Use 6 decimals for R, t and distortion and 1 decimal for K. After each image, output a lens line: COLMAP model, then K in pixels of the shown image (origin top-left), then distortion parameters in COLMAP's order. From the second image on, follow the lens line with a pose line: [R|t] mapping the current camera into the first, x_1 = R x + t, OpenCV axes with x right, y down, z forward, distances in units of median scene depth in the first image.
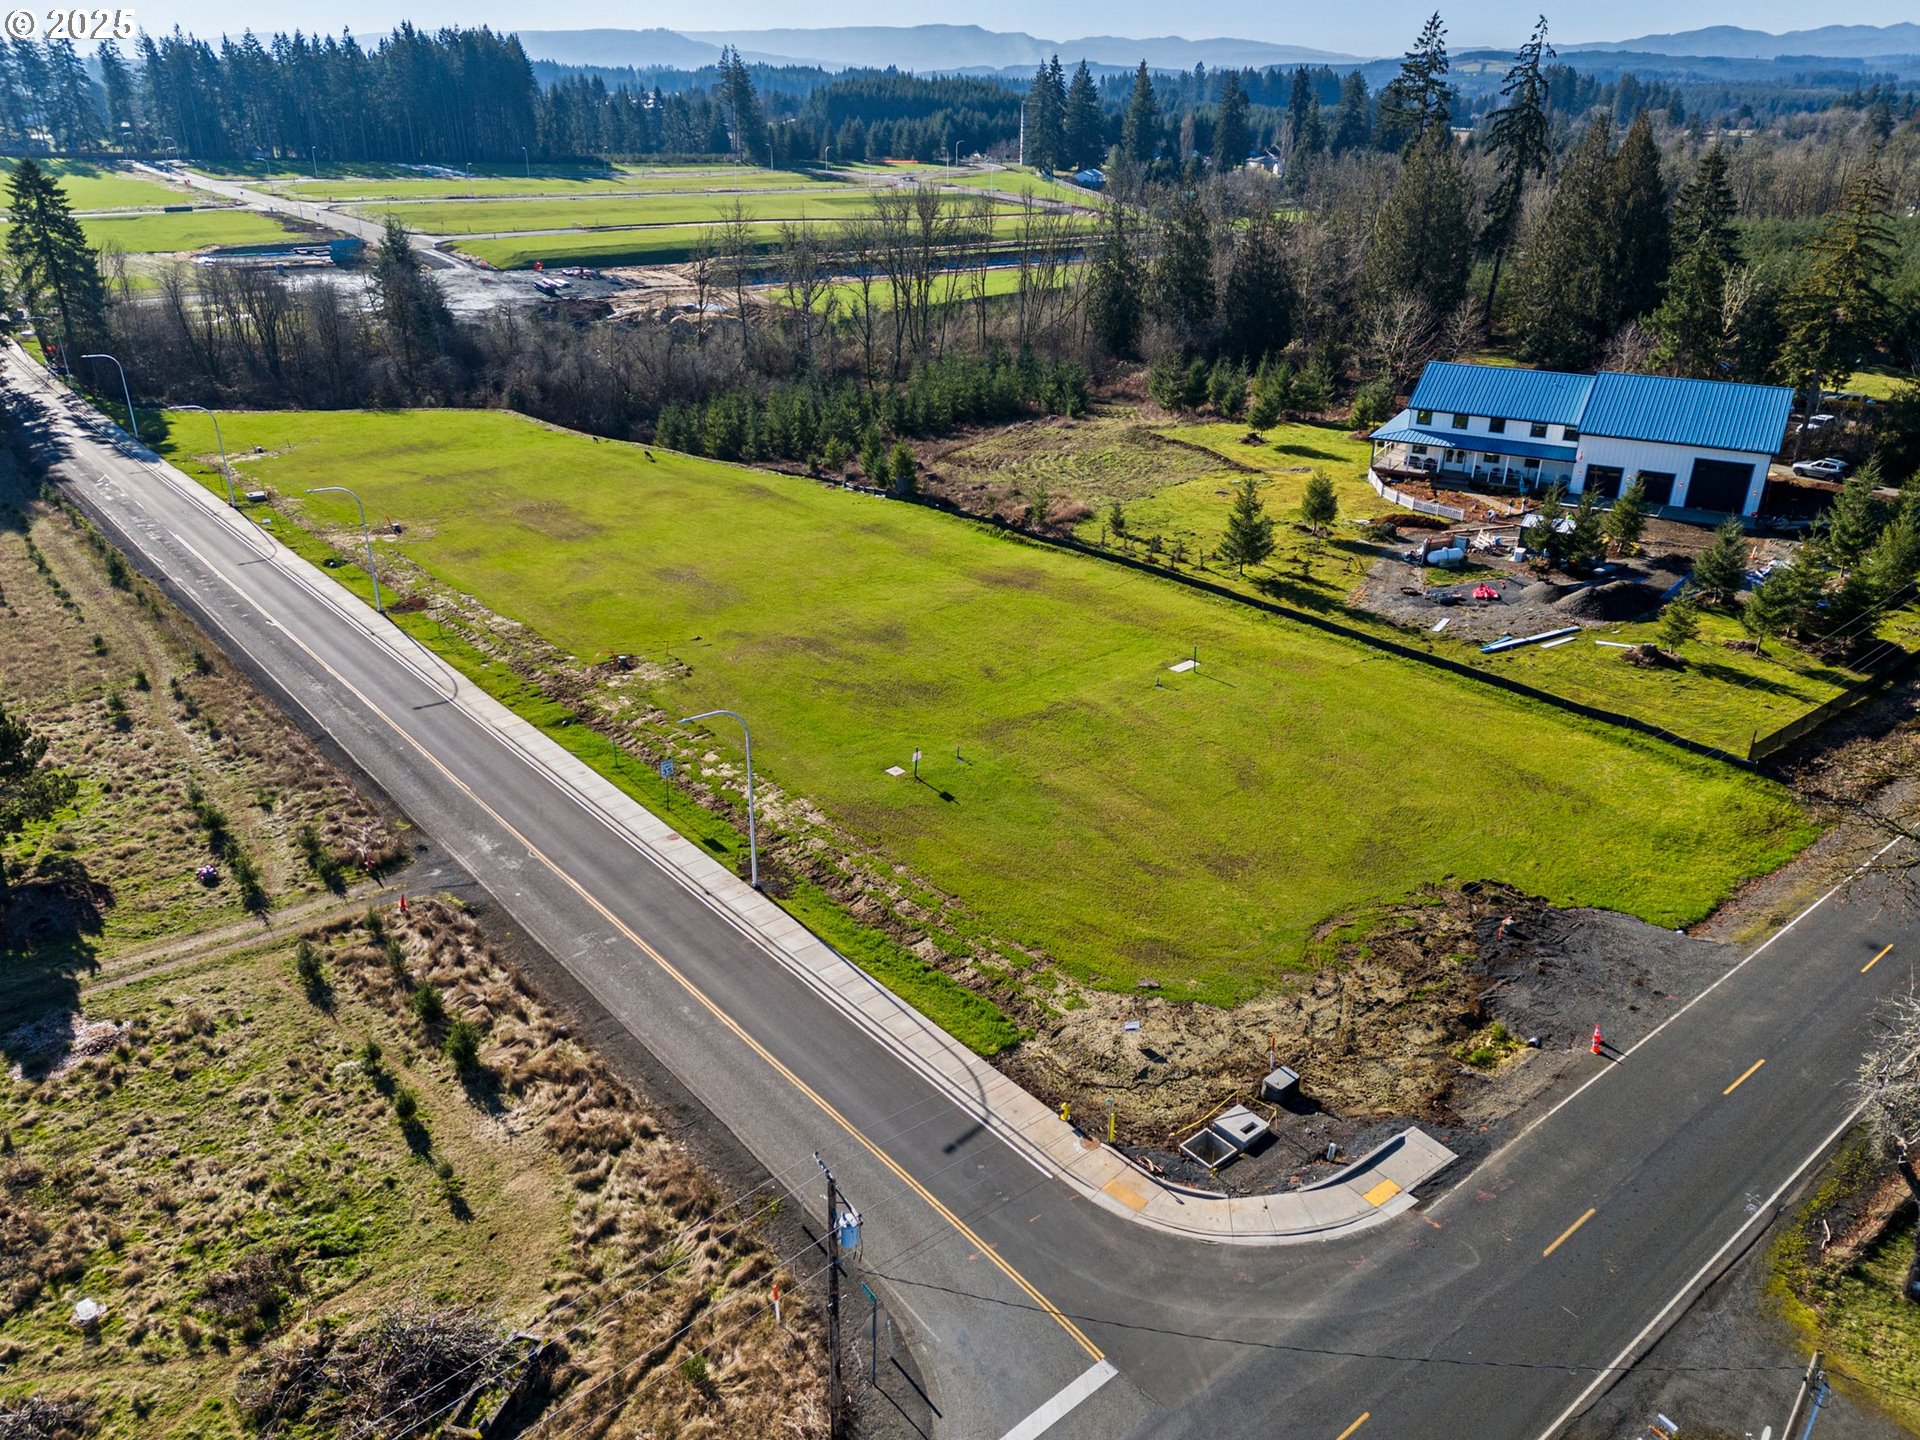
lens RADIAL K [[1388.2, 0, 967.1], [0, 1388.2, 717.4], [0, 0, 1]] dist [0.100152, -0.096484]
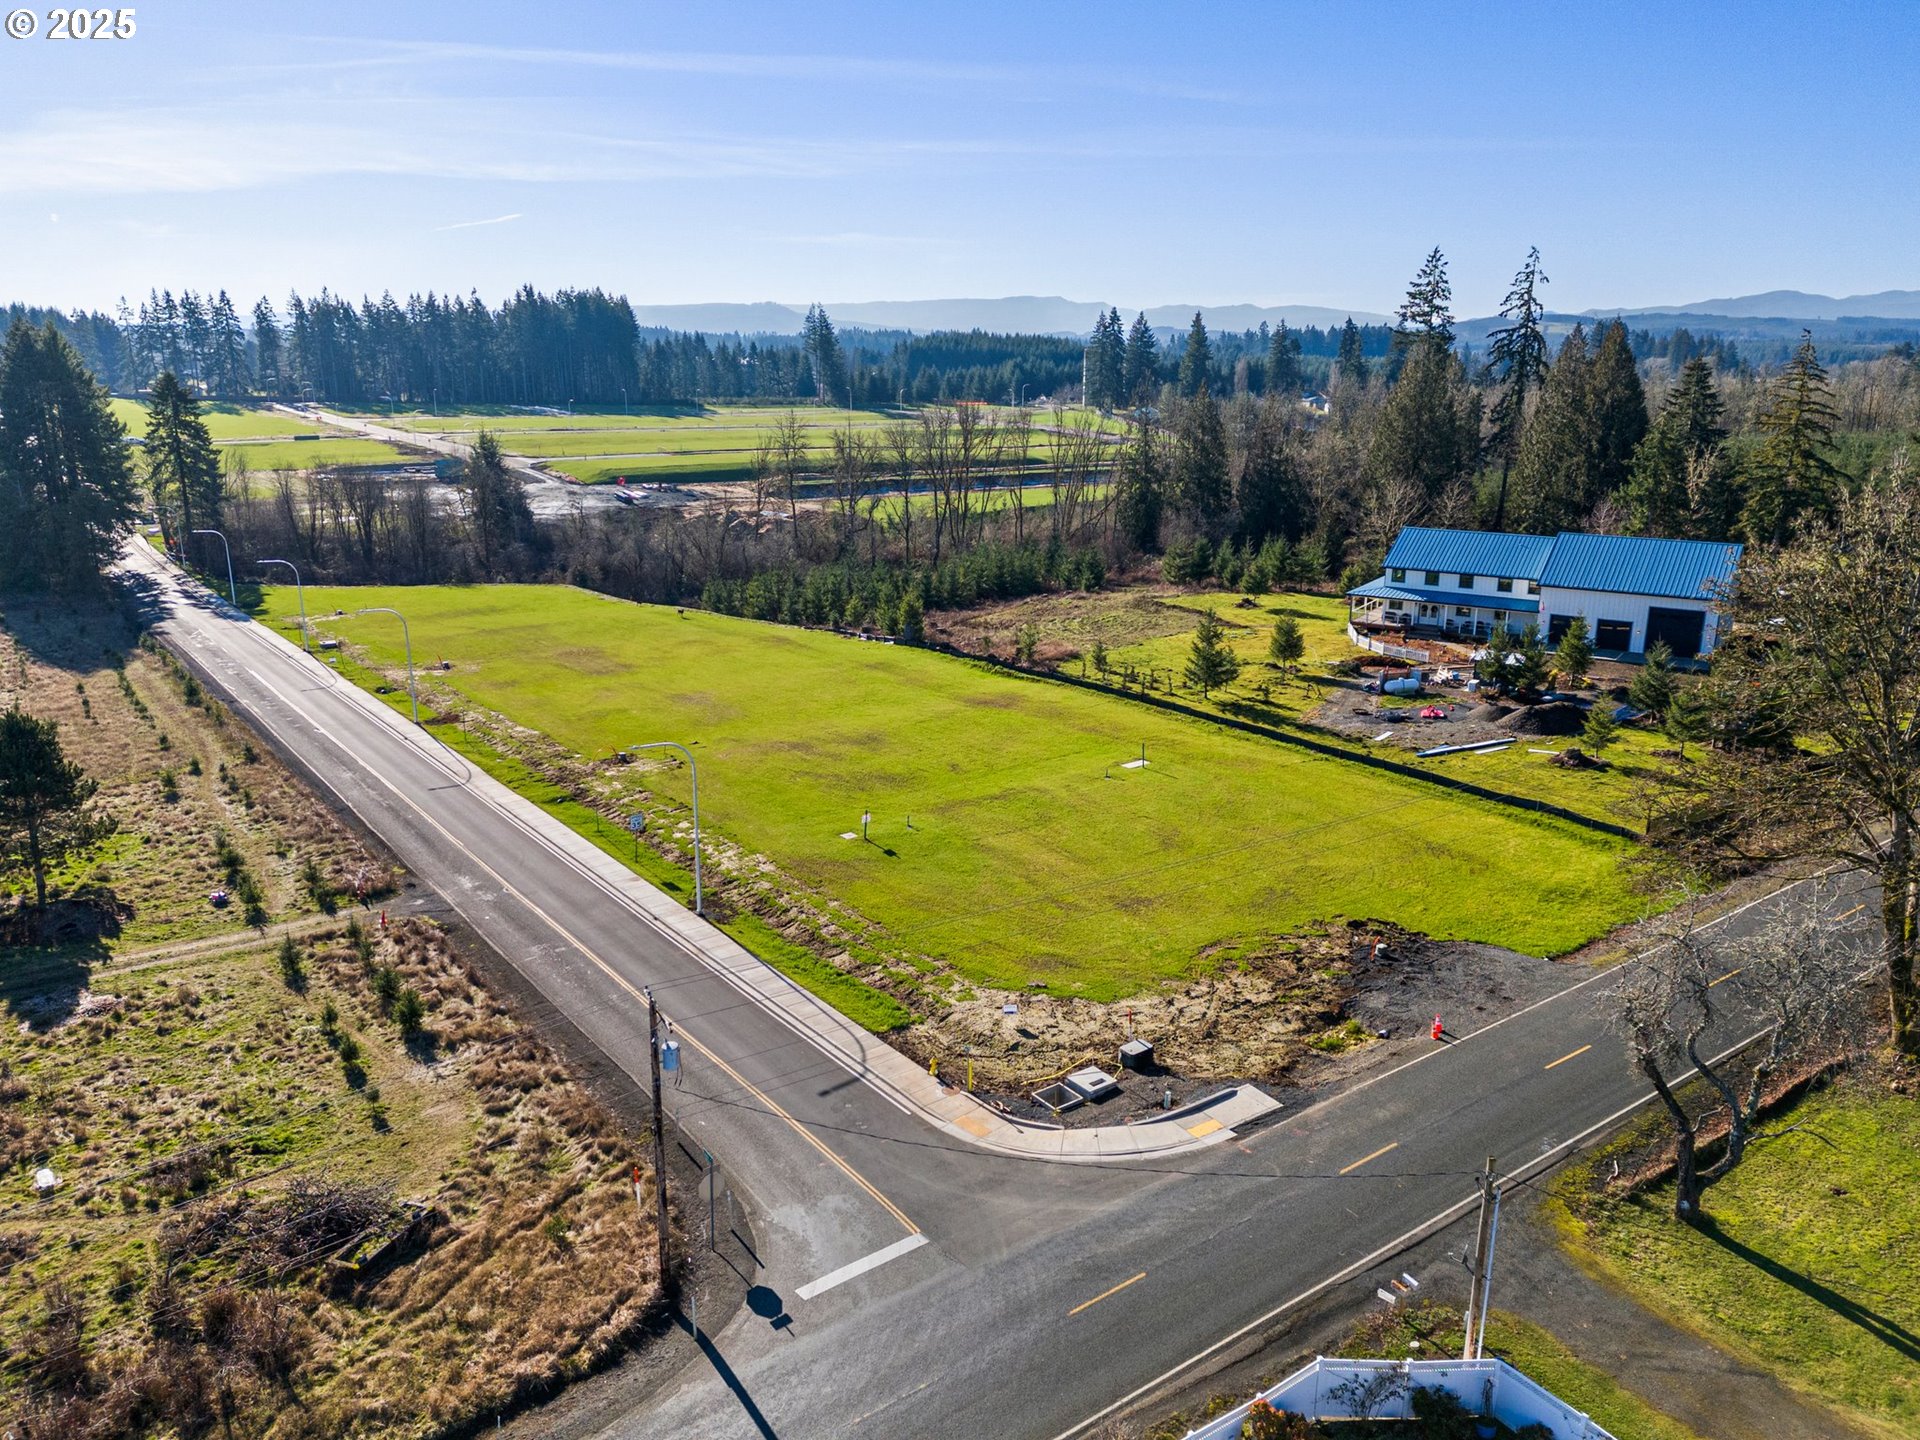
lens RADIAL K [[1388.2, 0, 967.1], [0, 1388.2, 717.4], [0, 0, 1]] dist [0.100152, -0.096484]
pose [[0.998317, 0.008675, -0.057338, 0.076248], [-0.017930, 0.986474, -0.162935, 0.091419], [0.055149, 0.163689, 0.984969, -0.061494]]
